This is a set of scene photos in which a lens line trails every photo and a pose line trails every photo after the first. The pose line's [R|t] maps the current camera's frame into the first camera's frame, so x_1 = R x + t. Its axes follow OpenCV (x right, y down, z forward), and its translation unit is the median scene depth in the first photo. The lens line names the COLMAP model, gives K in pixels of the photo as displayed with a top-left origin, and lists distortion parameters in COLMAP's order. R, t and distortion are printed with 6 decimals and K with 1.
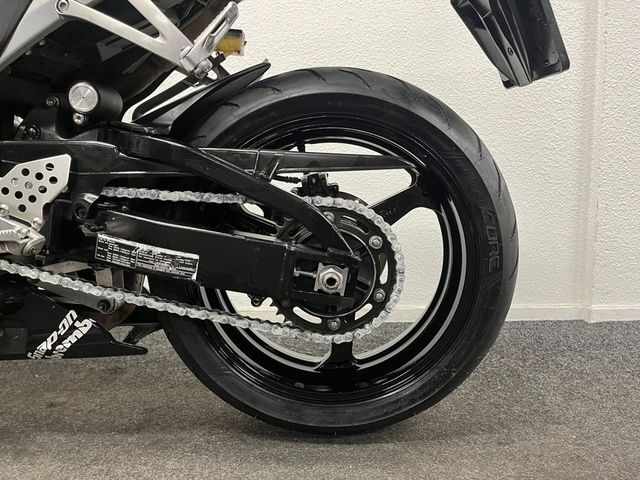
lens RADIAL K [[487.9, 0, 320.5], [0, 487.9, 239.0], [0, 0, 1]] dist [0.022349, -0.015911]
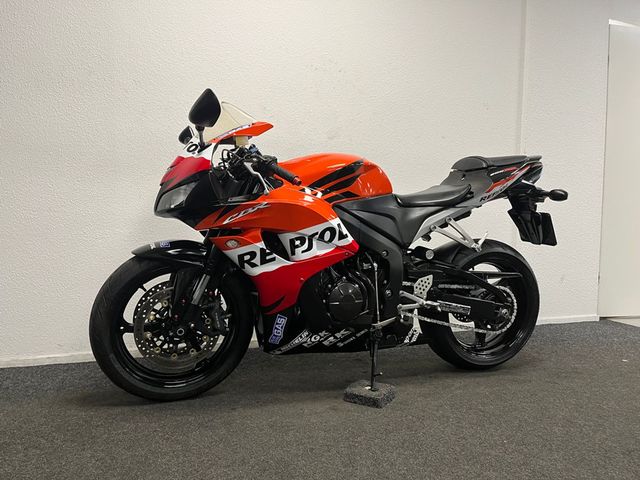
lens RADIAL K [[487.9, 0, 319.3], [0, 487.9, 239.1], [0, 0, 1]] dist [0.022349, -0.015911]
pose [[0.942289, 0.007788, 0.334709, -2.193821], [0.009341, 0.998729, -0.049535, -0.249899], [-0.334669, 0.049803, 0.941019, -1.629083]]
